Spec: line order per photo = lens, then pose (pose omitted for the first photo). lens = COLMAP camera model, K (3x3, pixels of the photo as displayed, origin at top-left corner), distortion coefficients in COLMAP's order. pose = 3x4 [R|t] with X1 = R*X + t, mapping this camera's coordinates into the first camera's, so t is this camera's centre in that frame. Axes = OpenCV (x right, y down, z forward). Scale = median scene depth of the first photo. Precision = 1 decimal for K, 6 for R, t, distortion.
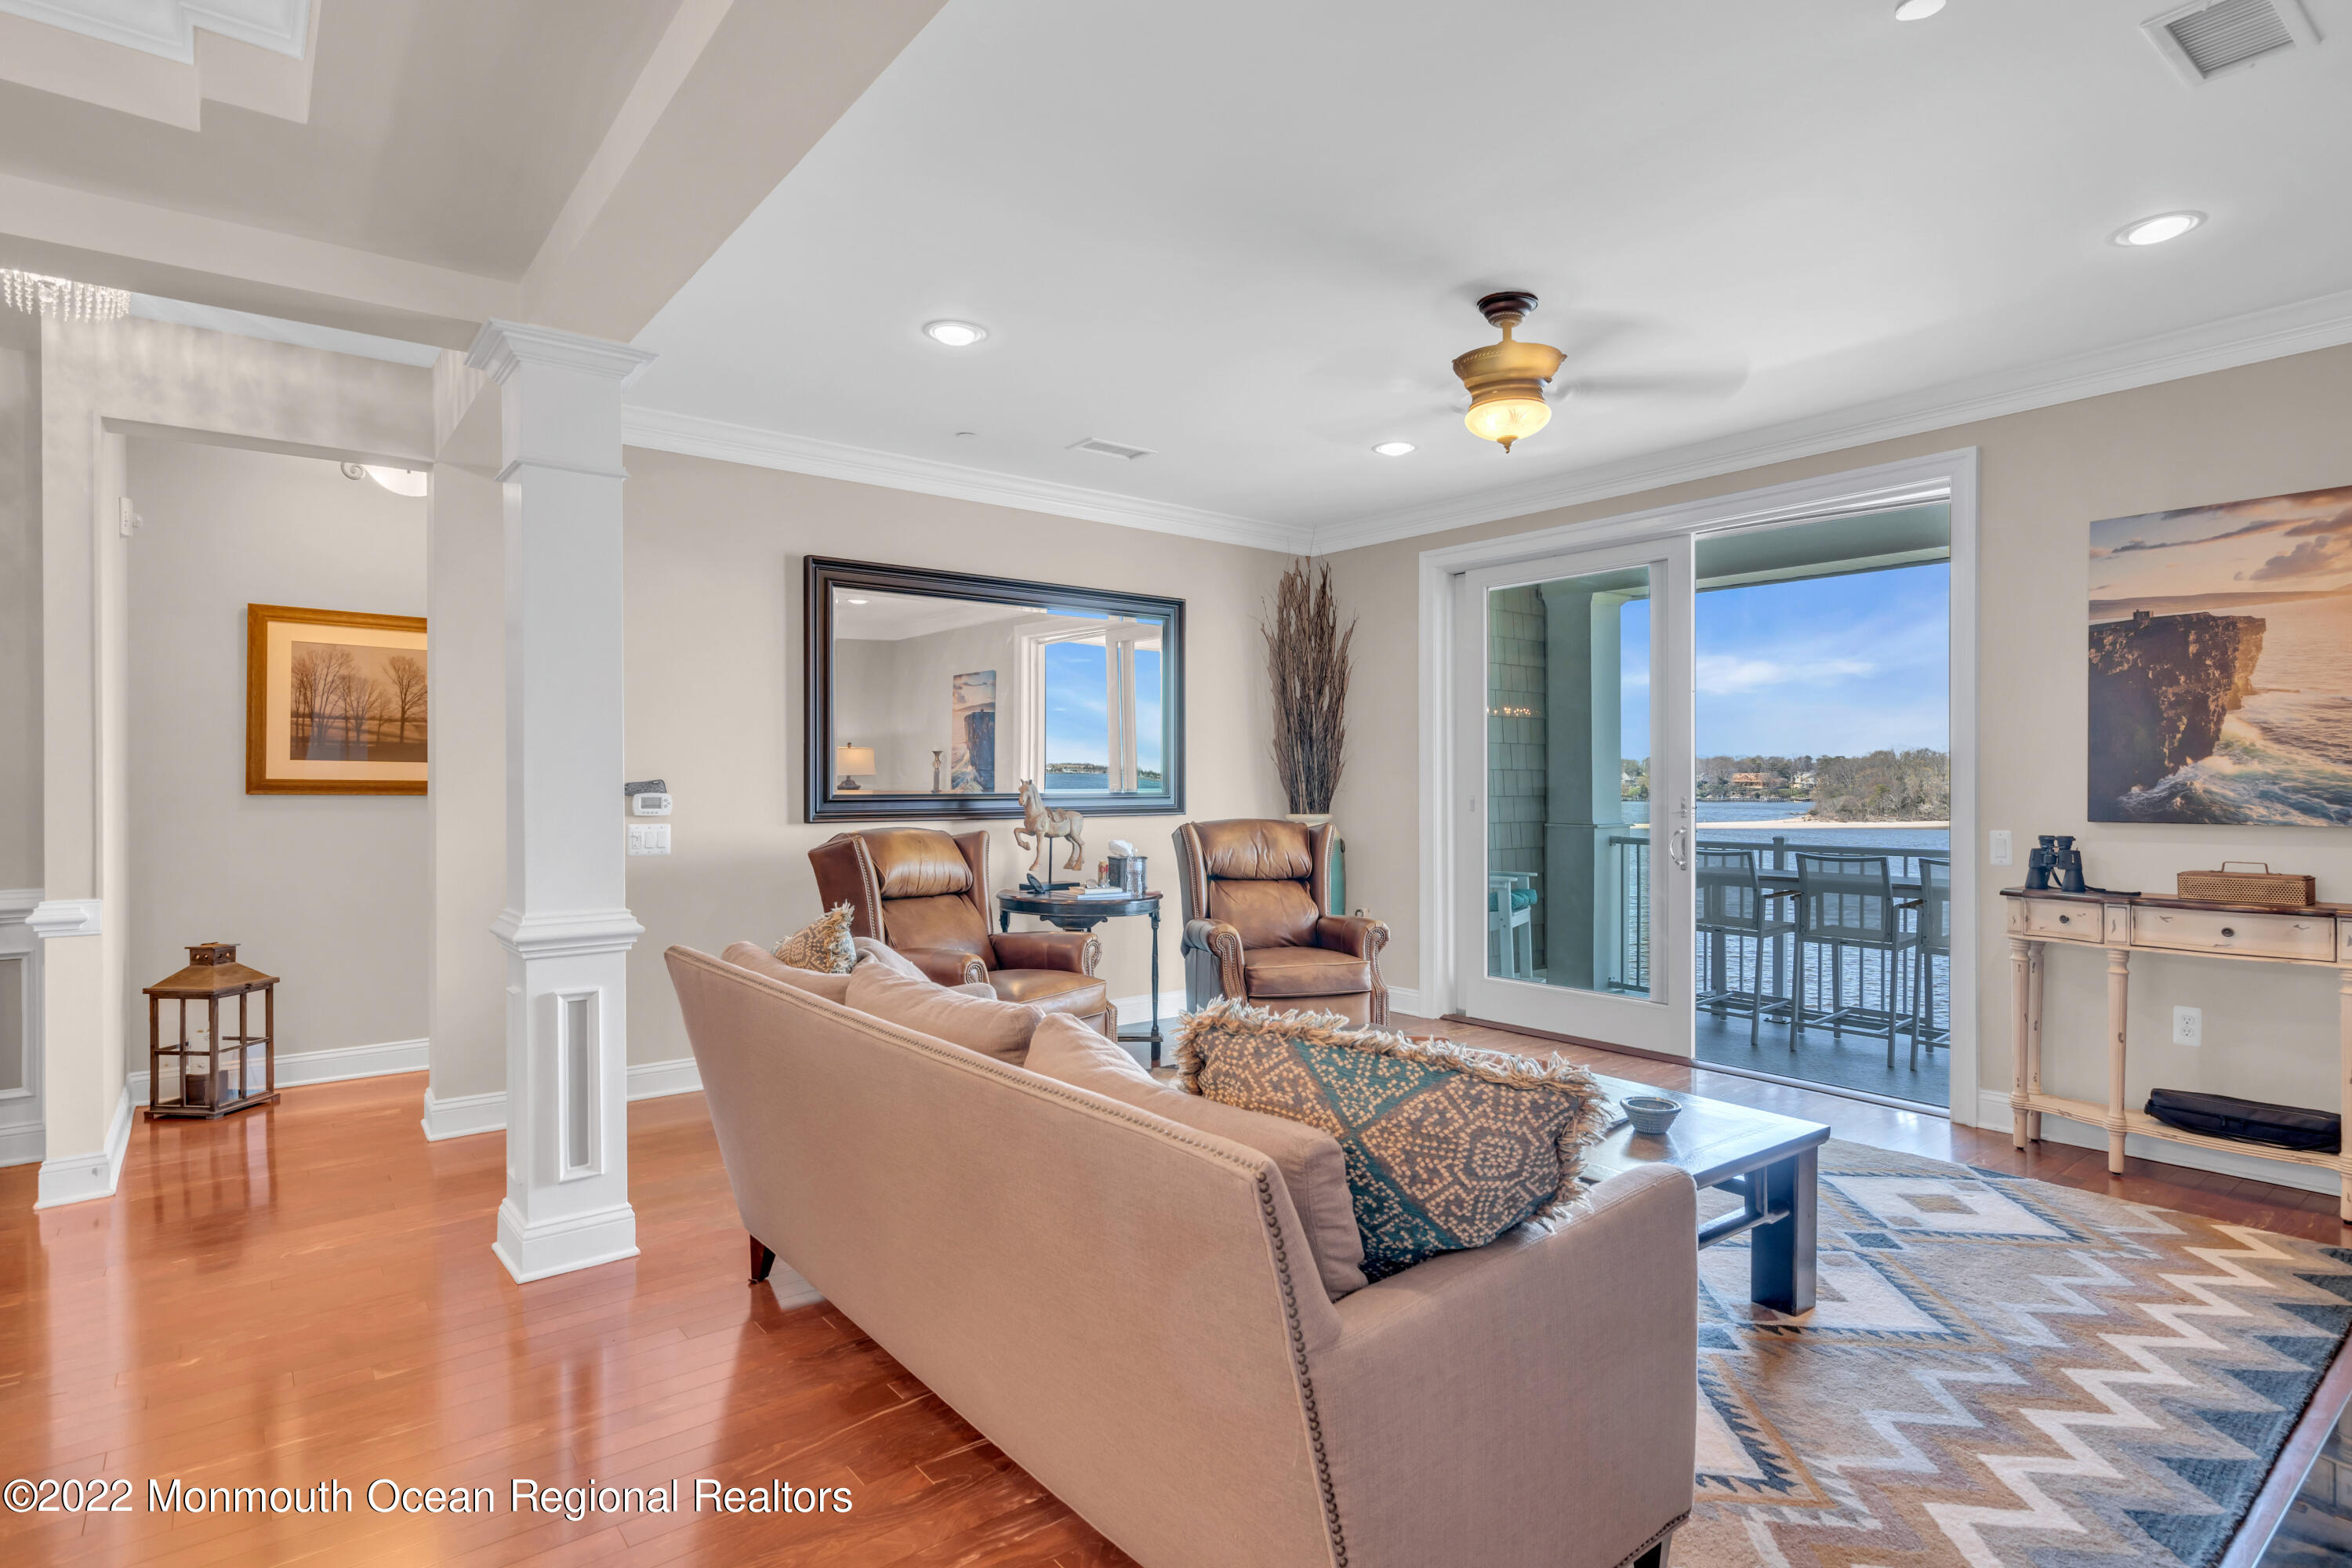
lens RADIAL K [[1199.5, 0, 1171.9], [0, 1199.5, 779.6], [0, 0, 1]] dist [0.000612, 0.001460]
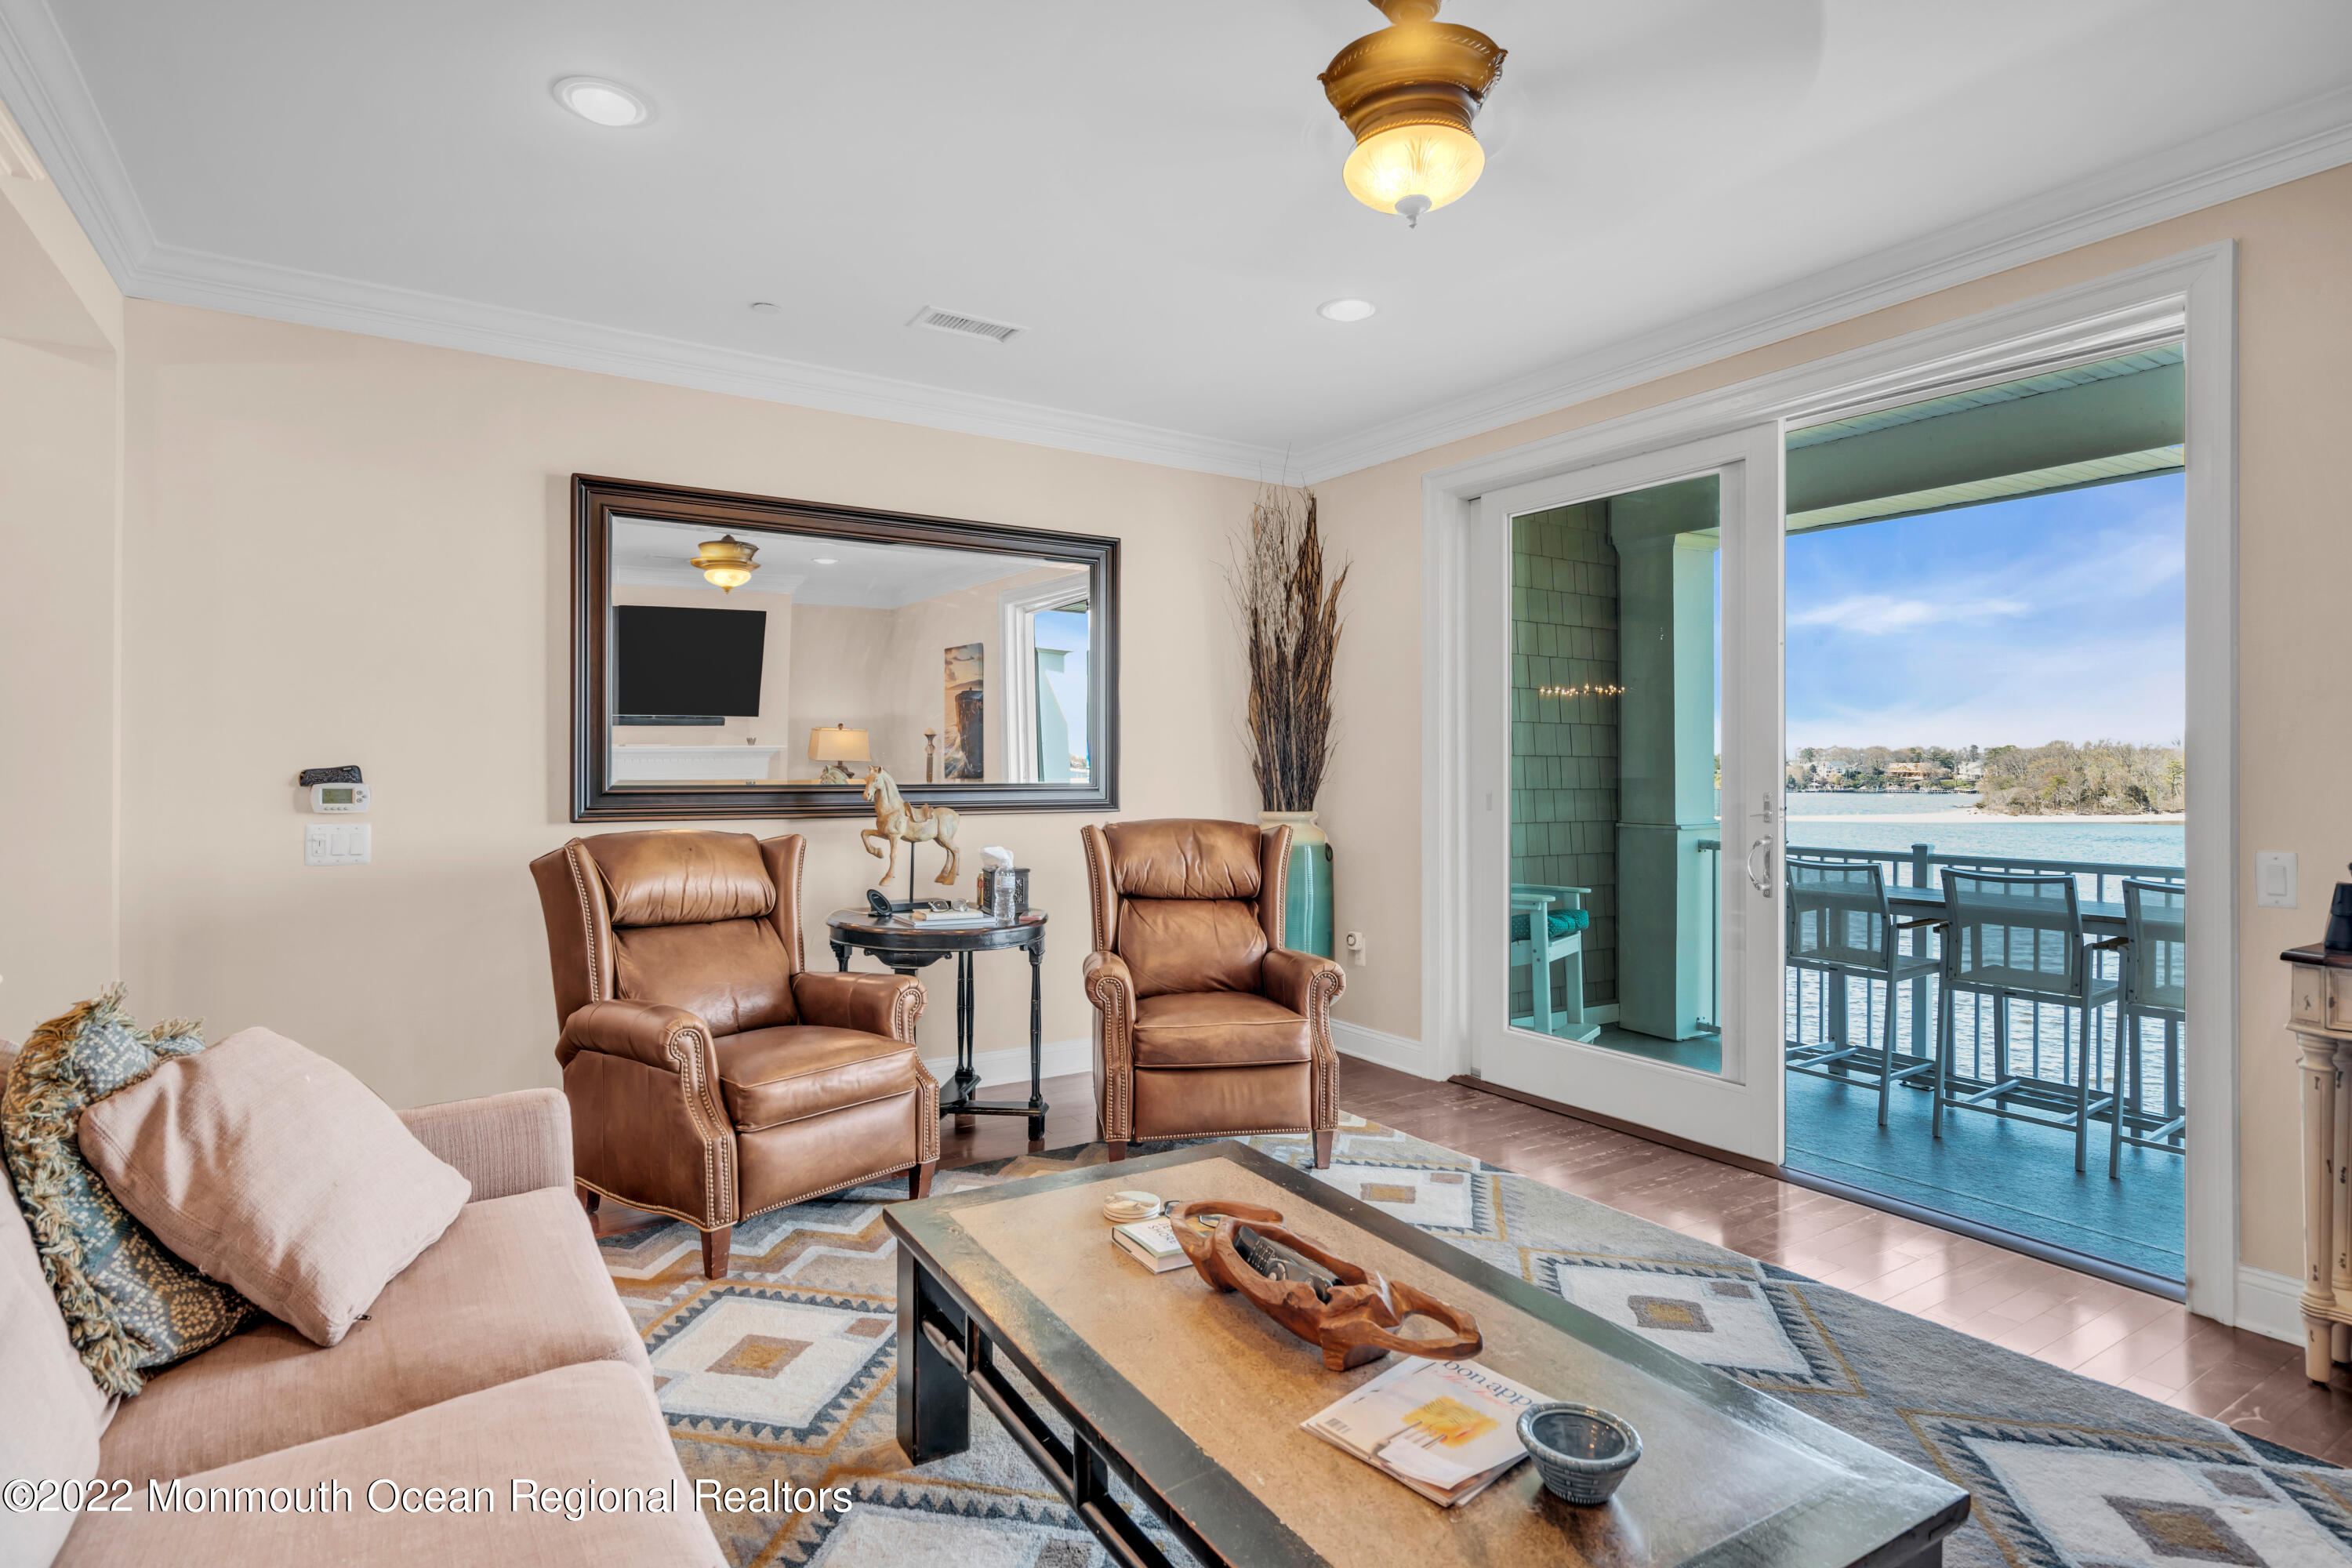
lens RADIAL K [[1197.0, 0, 1179.0], [0, 1197.0, 762.1], [0, 0, 1]] dist [0.002978, -0.000255]
pose [[0.995156, 0.002094, -0.098283, 0.151127], [-0.002593, 0.999984, -0.004948, 0.000484], [0.098271, 0.005179, 0.995146, 0.264425]]
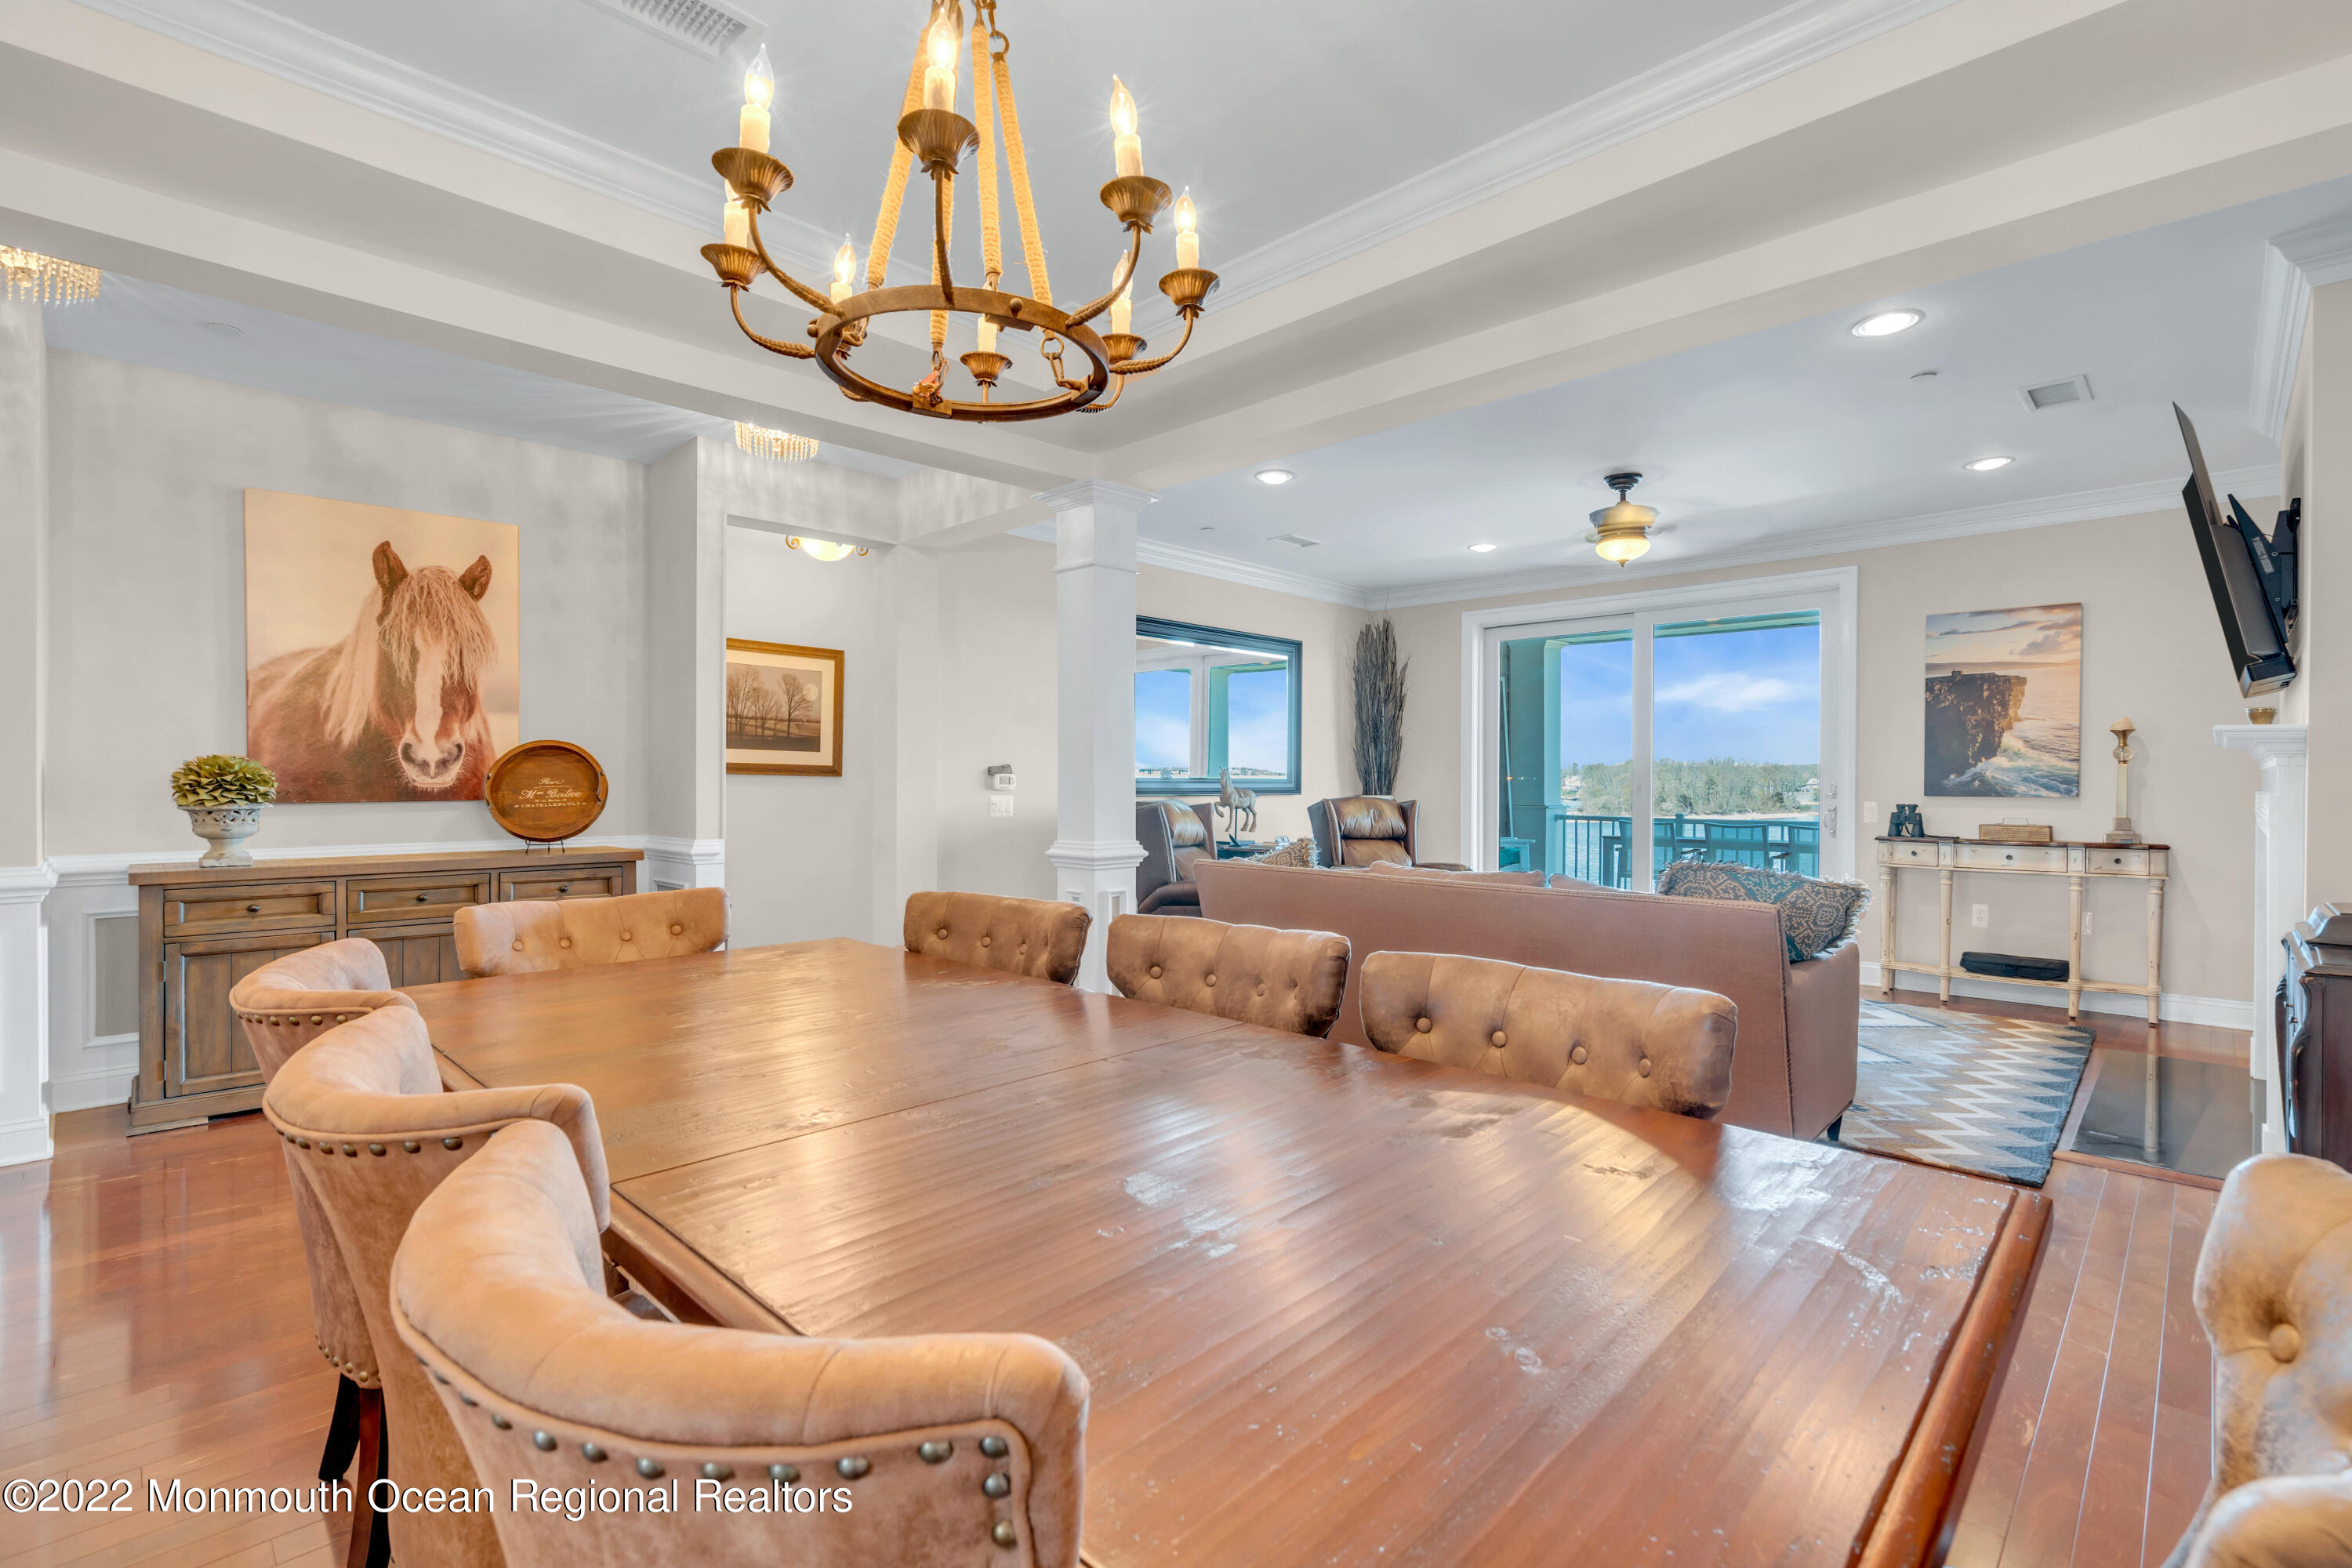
lens RADIAL K [[1055.5, 0, 1170.8], [0, 1055.5, 780.2], [0, 0, 1]] dist [-0.003055, 0.001327]
pose [[0.992278, 0.006601, 0.123862, -0.349677], [-0.006698, 0.999978, 0.000368, 0.015102], [-0.123856, -0.001195, 0.992299, -0.247704]]
